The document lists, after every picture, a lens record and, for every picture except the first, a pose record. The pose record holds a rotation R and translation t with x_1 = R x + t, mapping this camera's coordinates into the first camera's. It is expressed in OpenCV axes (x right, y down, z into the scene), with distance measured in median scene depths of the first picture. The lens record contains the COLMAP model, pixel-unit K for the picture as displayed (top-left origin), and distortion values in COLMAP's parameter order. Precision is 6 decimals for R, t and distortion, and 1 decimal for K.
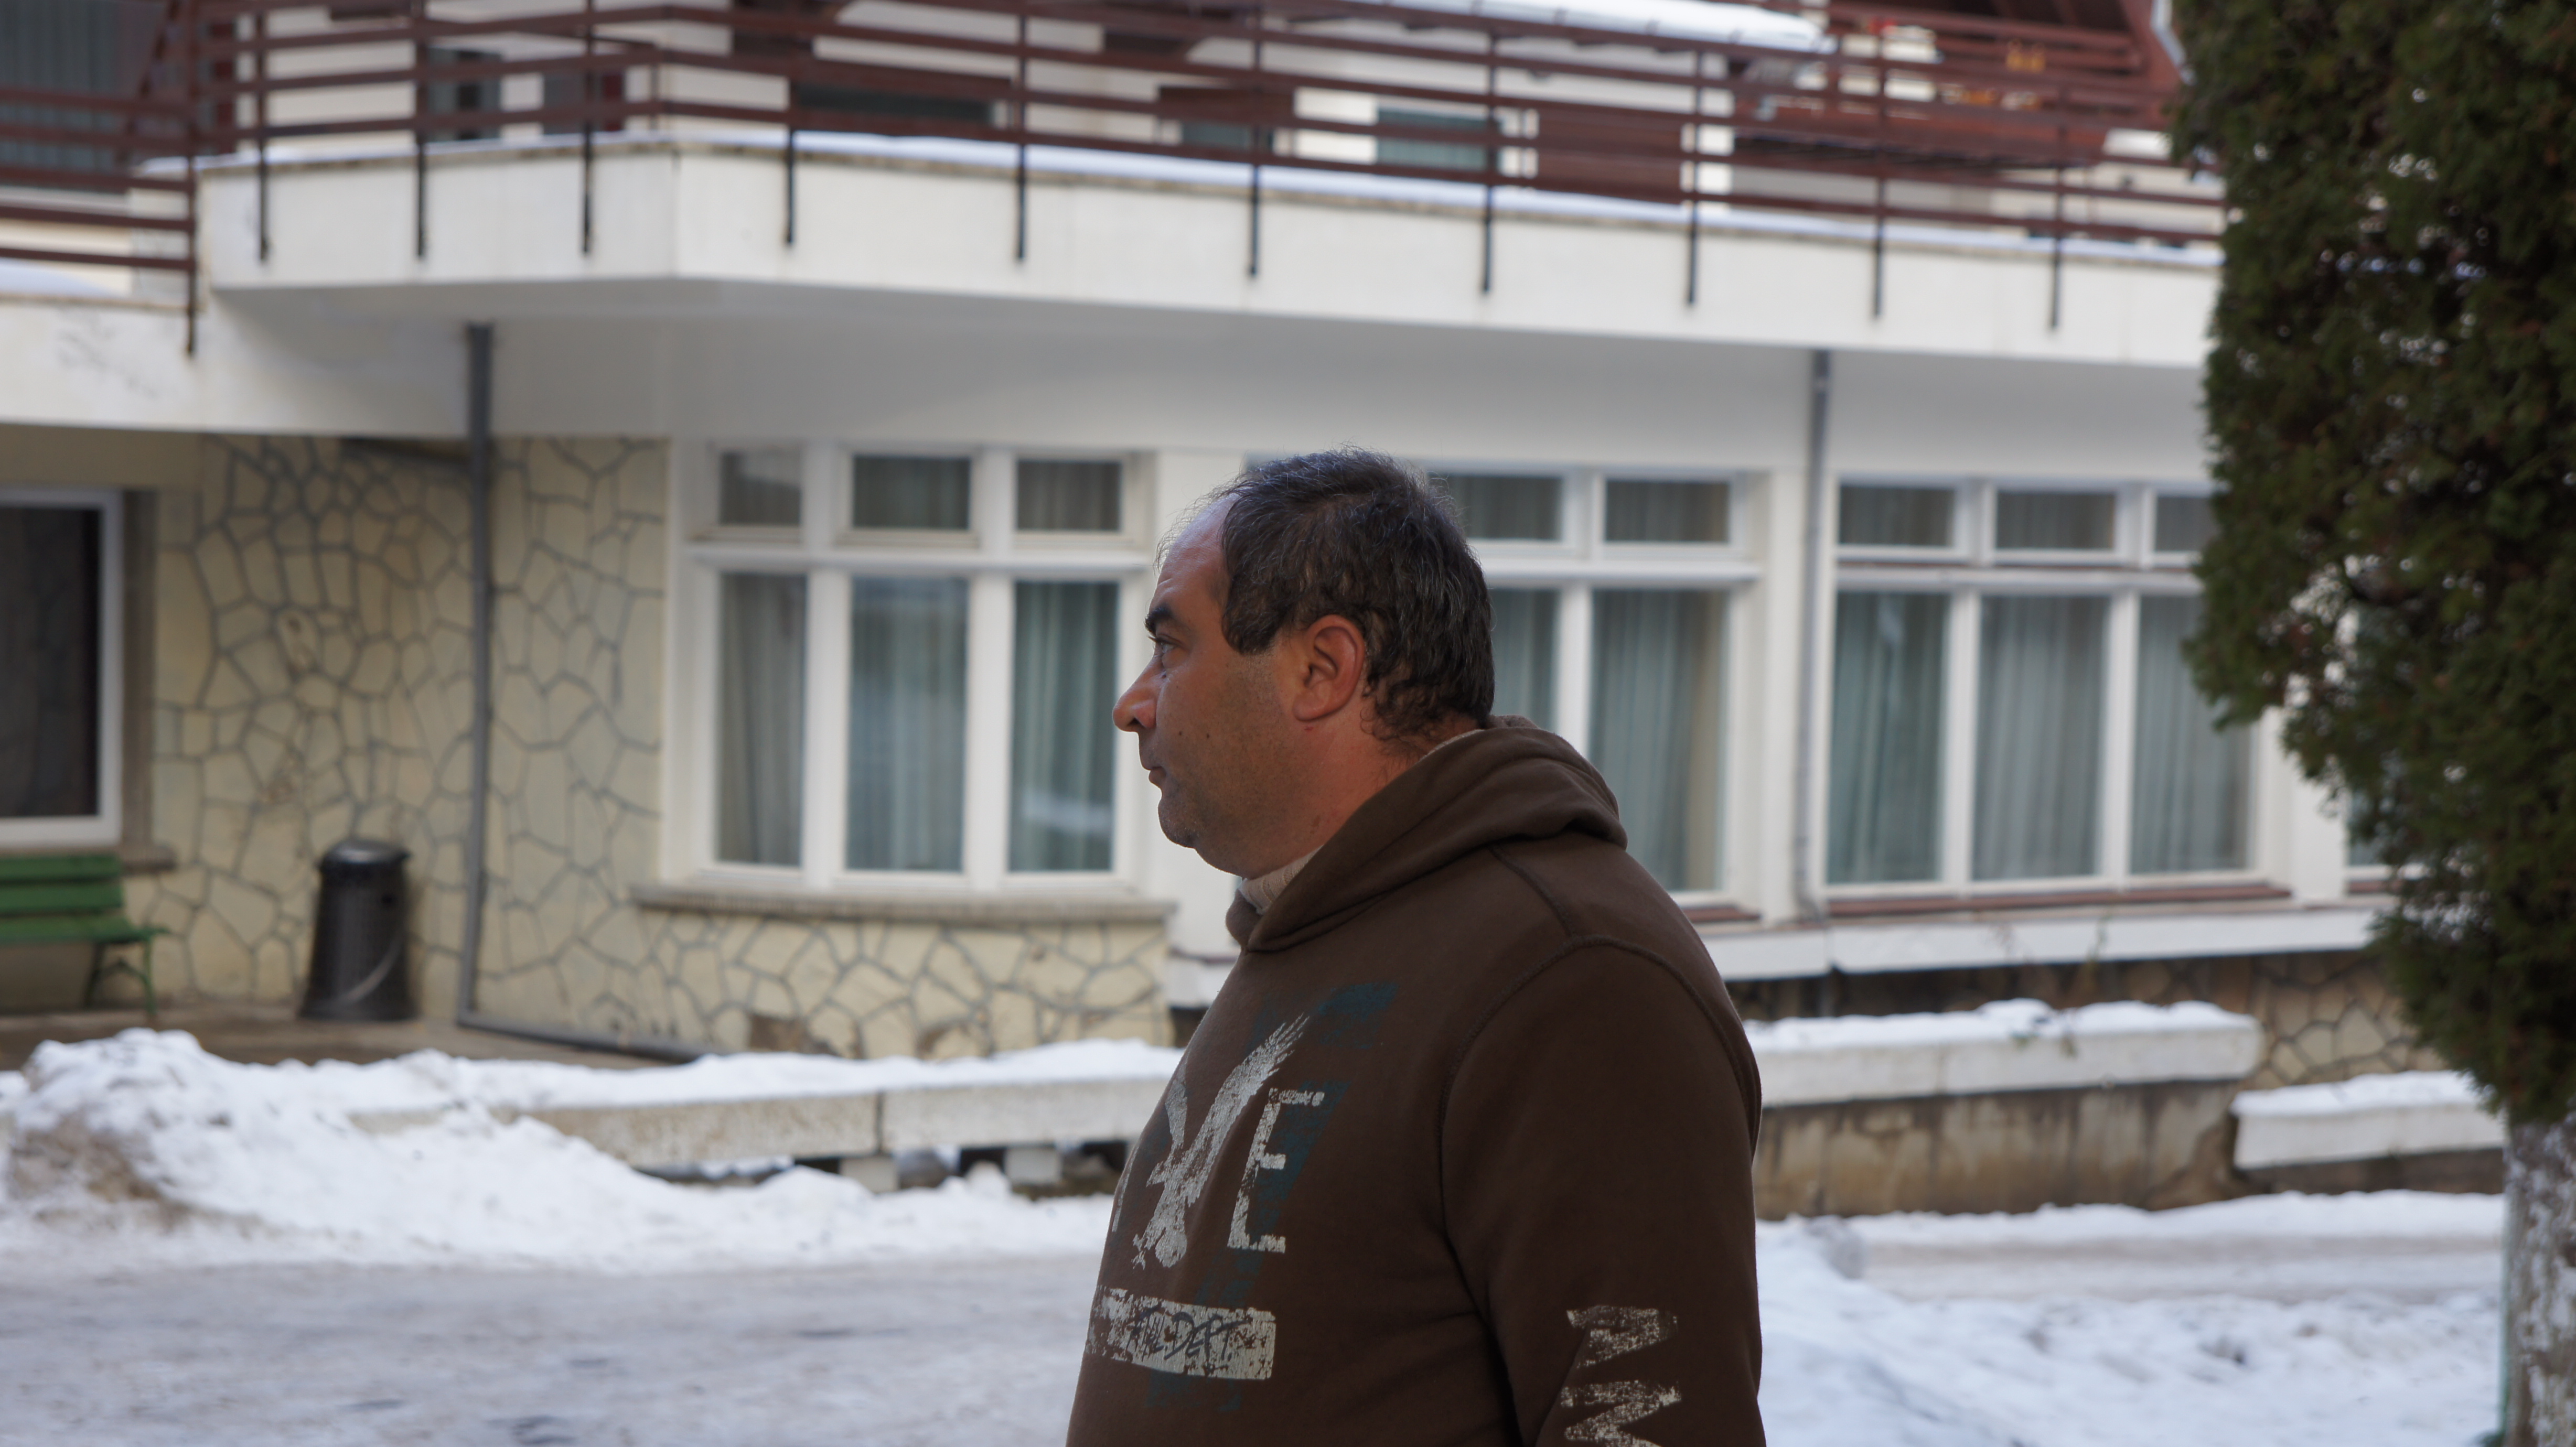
lens RADIAL K [[5360.8, 0, 1291.4], [0, 5360.8, 730.4], [0, 0, 1]] dist [0.249109, 0.000000]
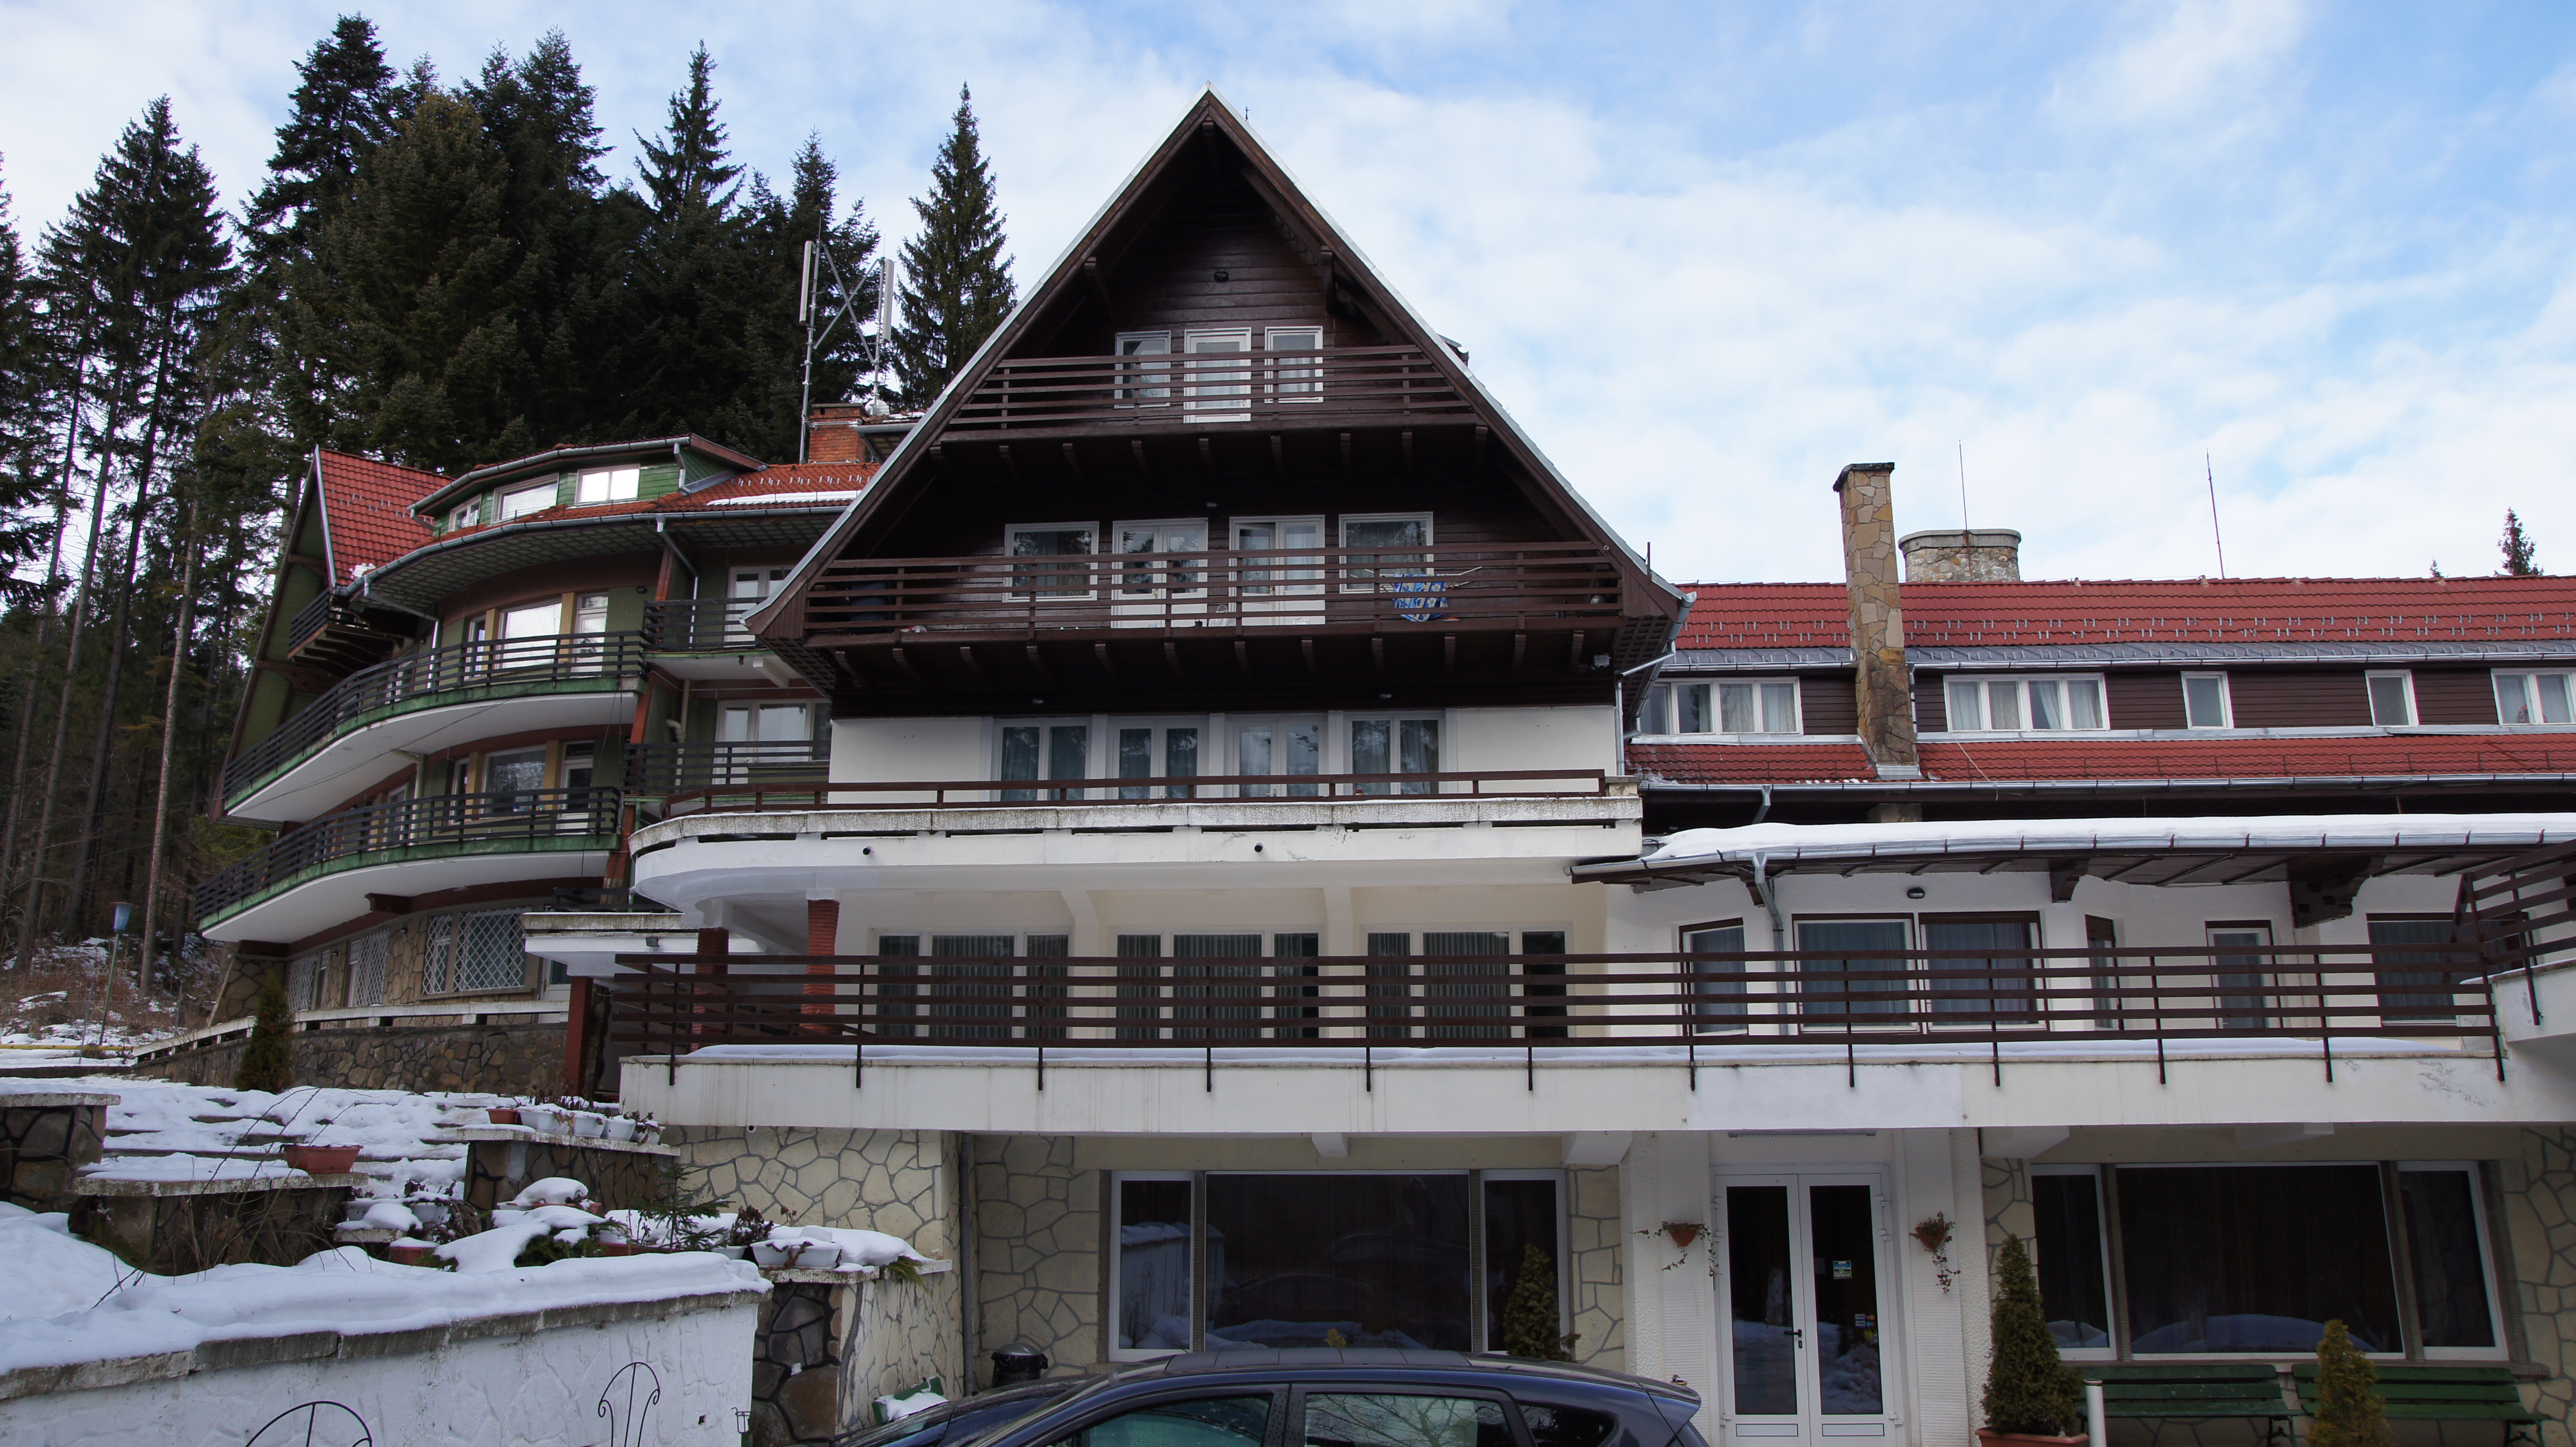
lens RADIAL K [[1904.3, 0, 1274.6], [0, 1904.3, 737.5], [0, 0, 1]] dist [-0.131420, 0.130090]
pose [[0.697415, -0.194448, -0.689784, -0.041958], [-0.012373, 0.959078, -0.282872, -0.000076], [0.716561, 0.205814, 0.666469, 0.270624]]
